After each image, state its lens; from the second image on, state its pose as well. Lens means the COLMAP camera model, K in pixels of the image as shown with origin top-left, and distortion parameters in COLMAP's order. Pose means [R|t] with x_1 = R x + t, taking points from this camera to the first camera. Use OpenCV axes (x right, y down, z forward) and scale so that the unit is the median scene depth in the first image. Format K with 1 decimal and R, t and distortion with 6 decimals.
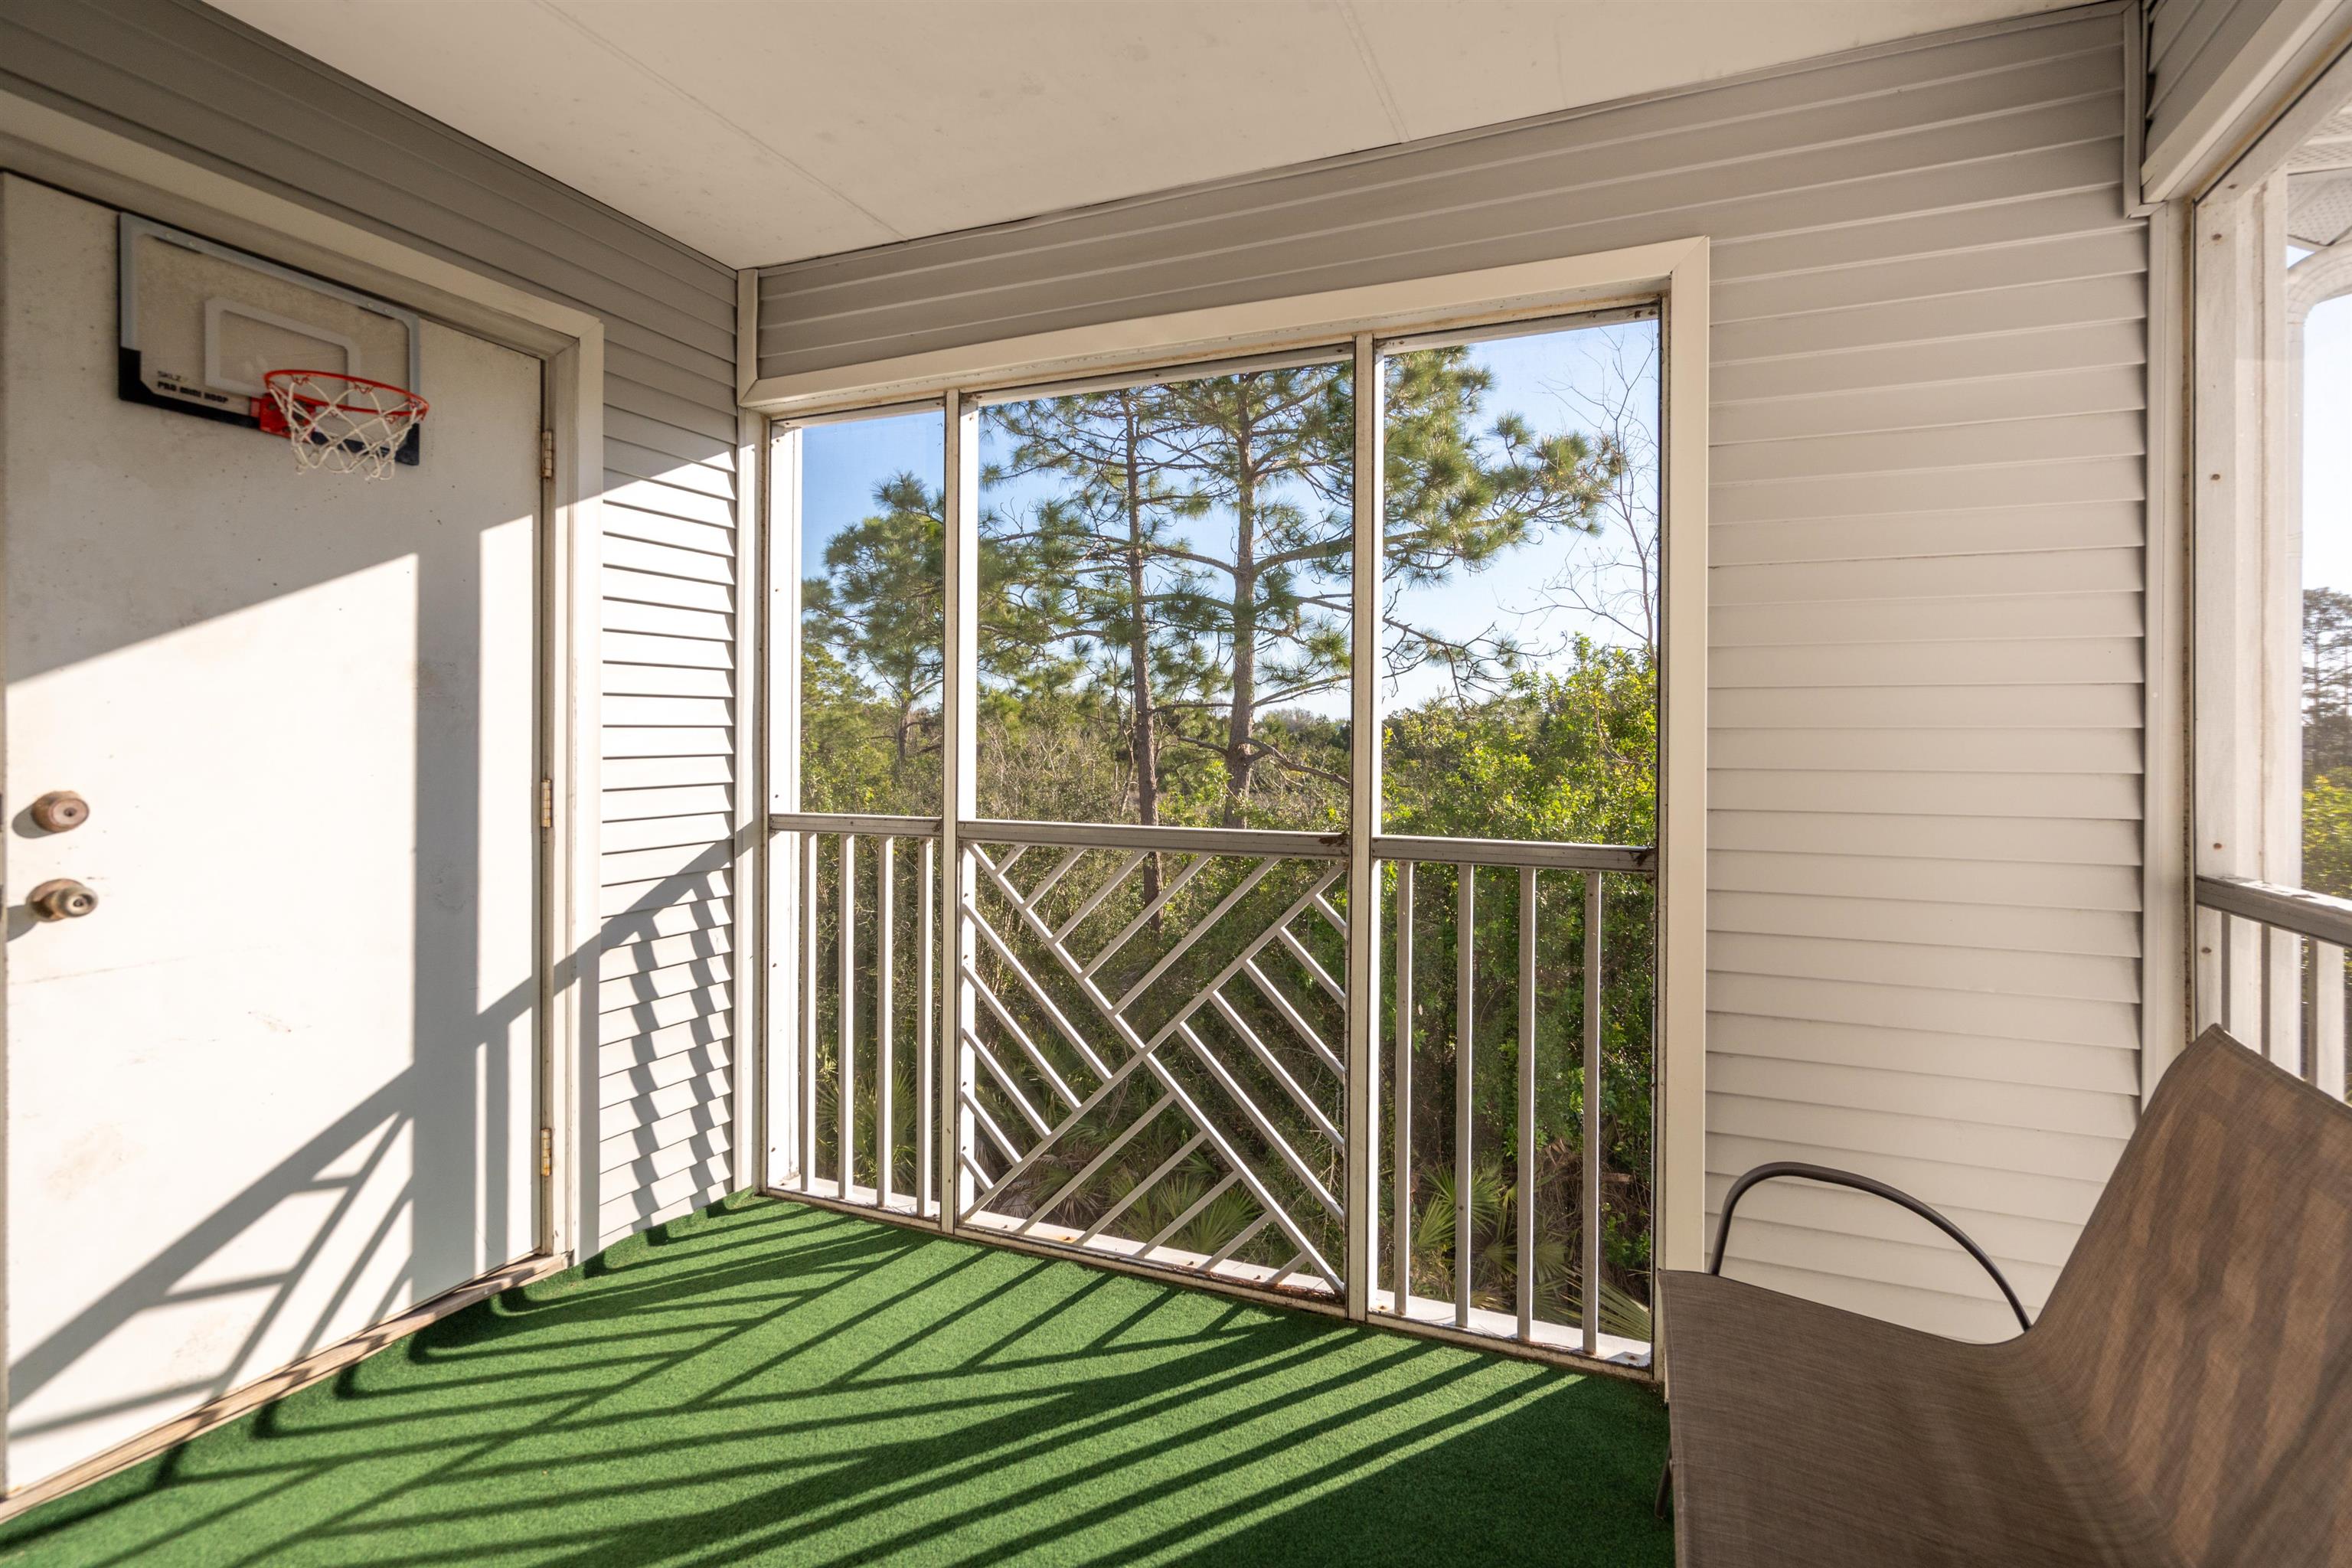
lens RADIAL K [[1073.4, 0, 1177.5], [0, 1073.4, 737.9], [0, 0, 1]] dist [-0.012242, 0.000243]
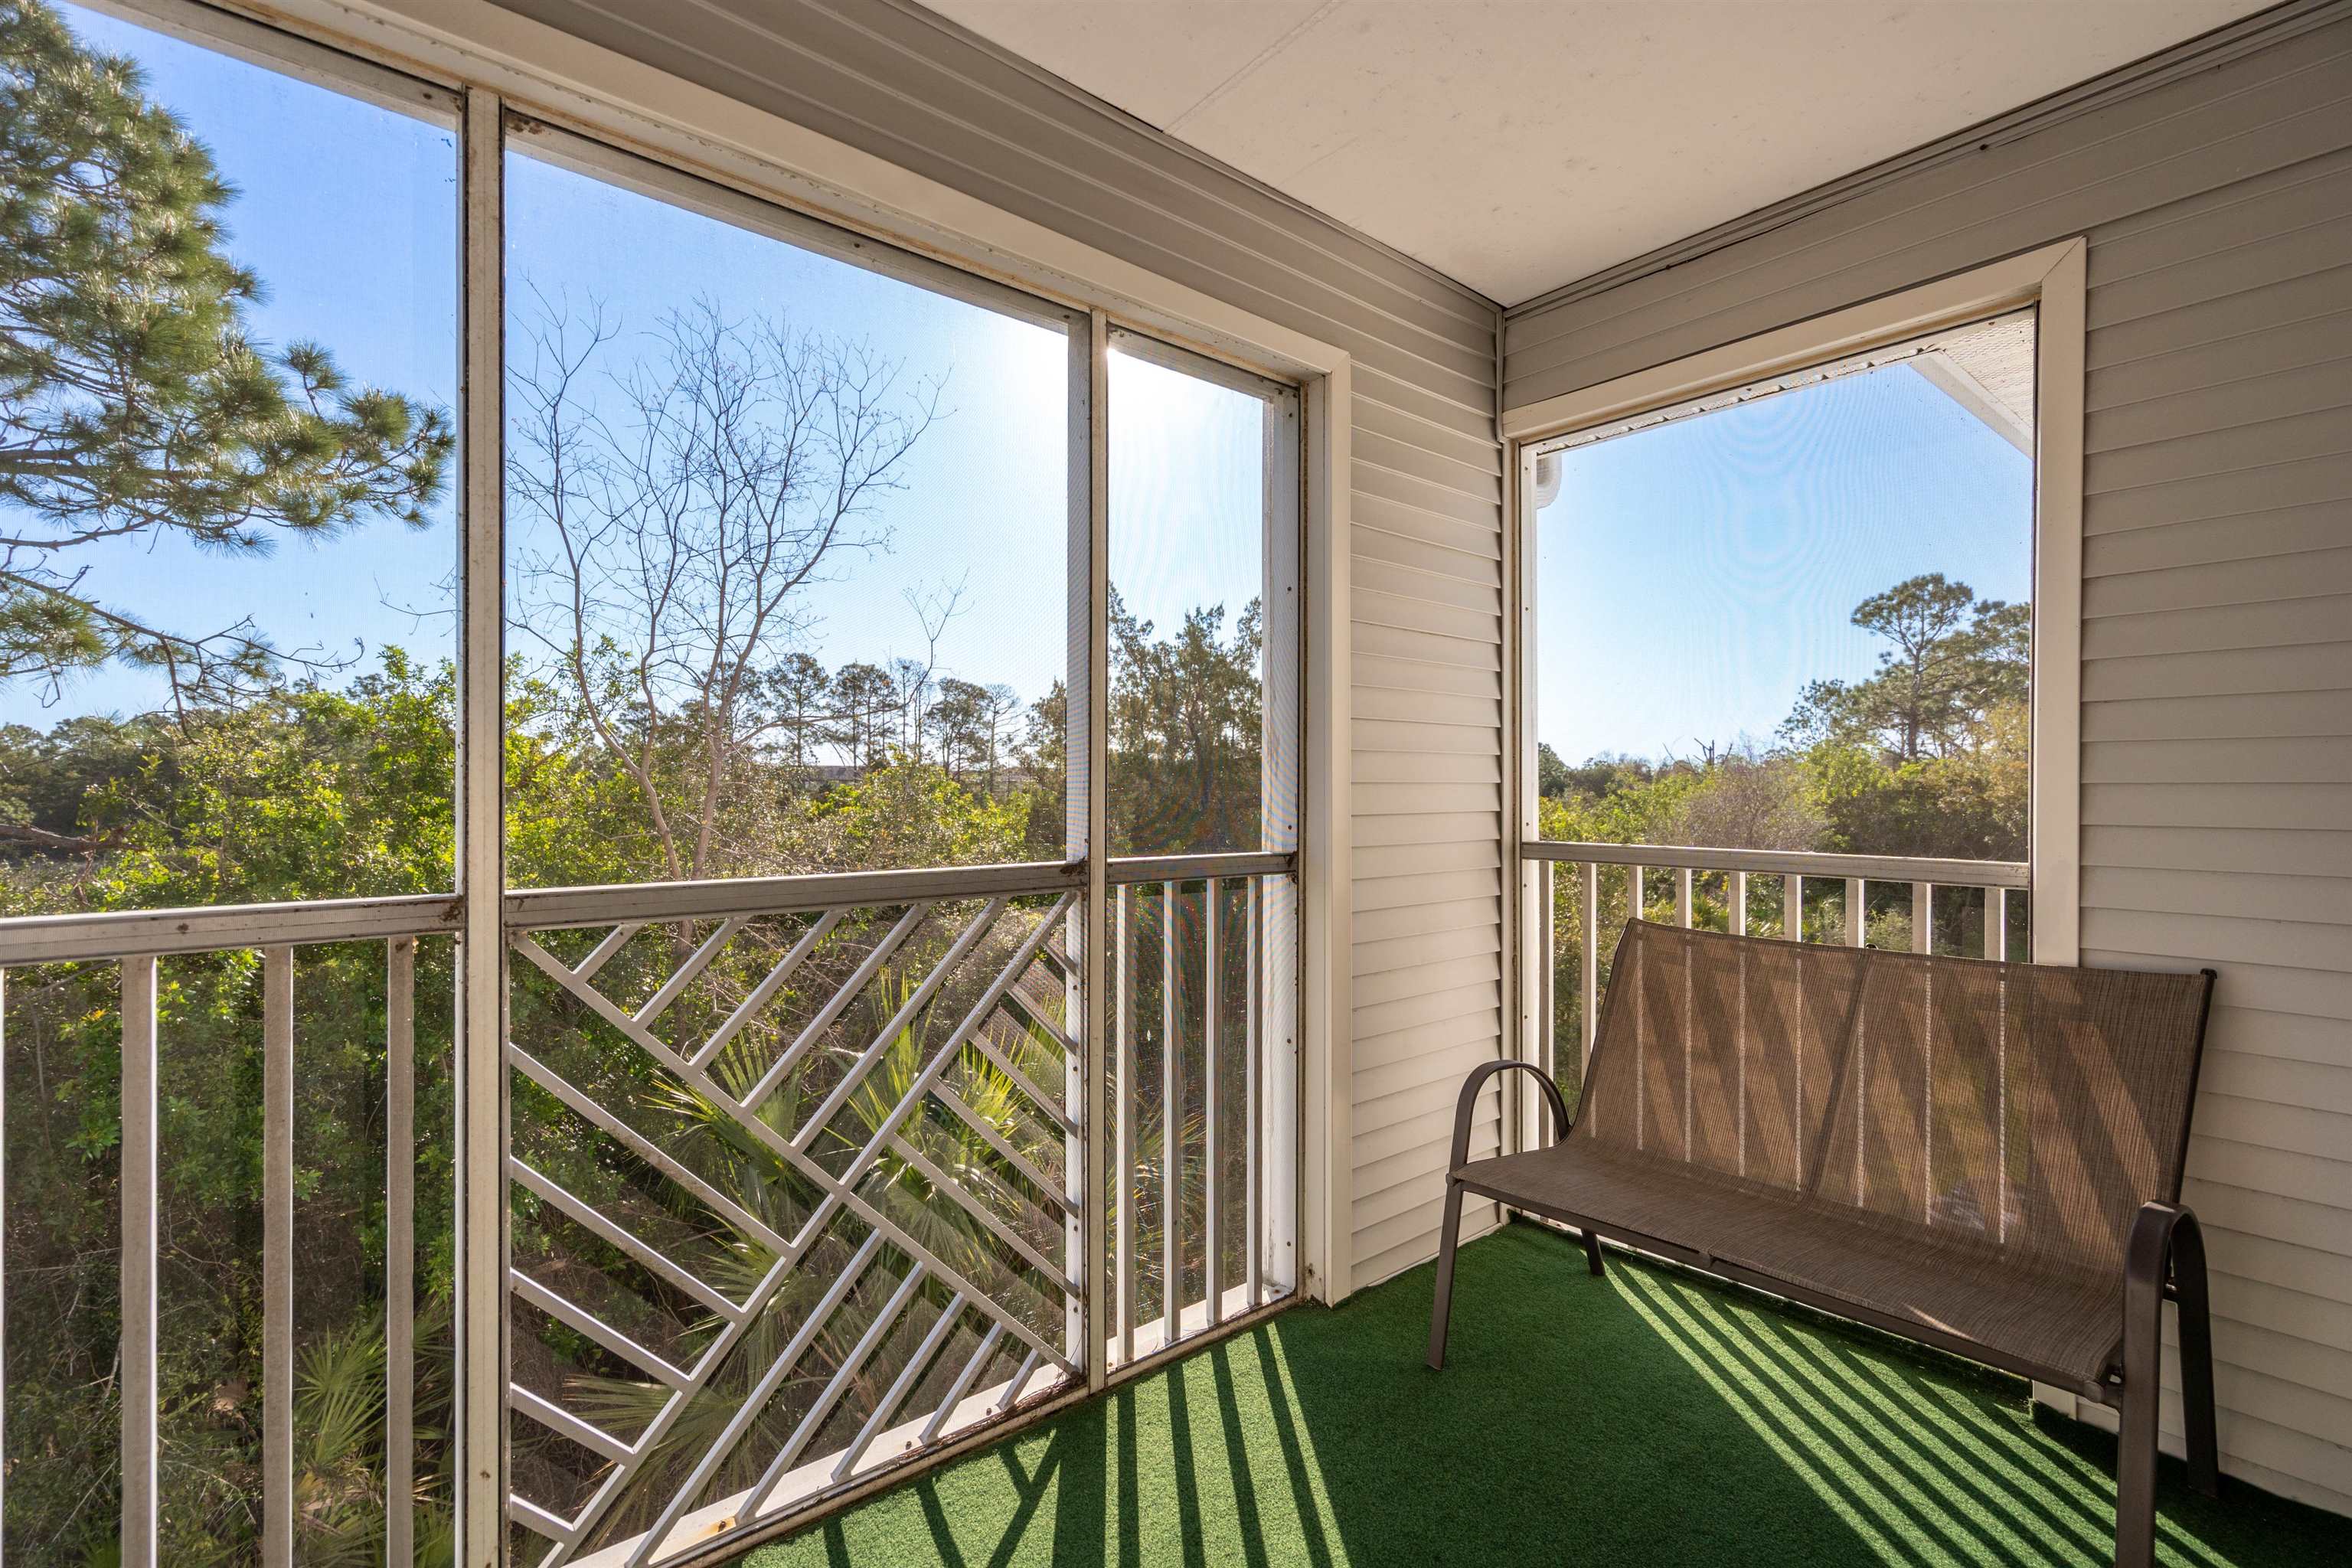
lens RADIAL K [[1104.2, 0, 1176.0], [0, 1104.2, 784.0], [0, 0, 1]] dist [-0.000885, 0.000076]
pose [[0.448518, -0.005146, 0.893759, -0.596064], [-0.002522, 0.999972, 0.007023, 0.017853], [-0.893770, -0.005404, 0.448493, 0.482442]]
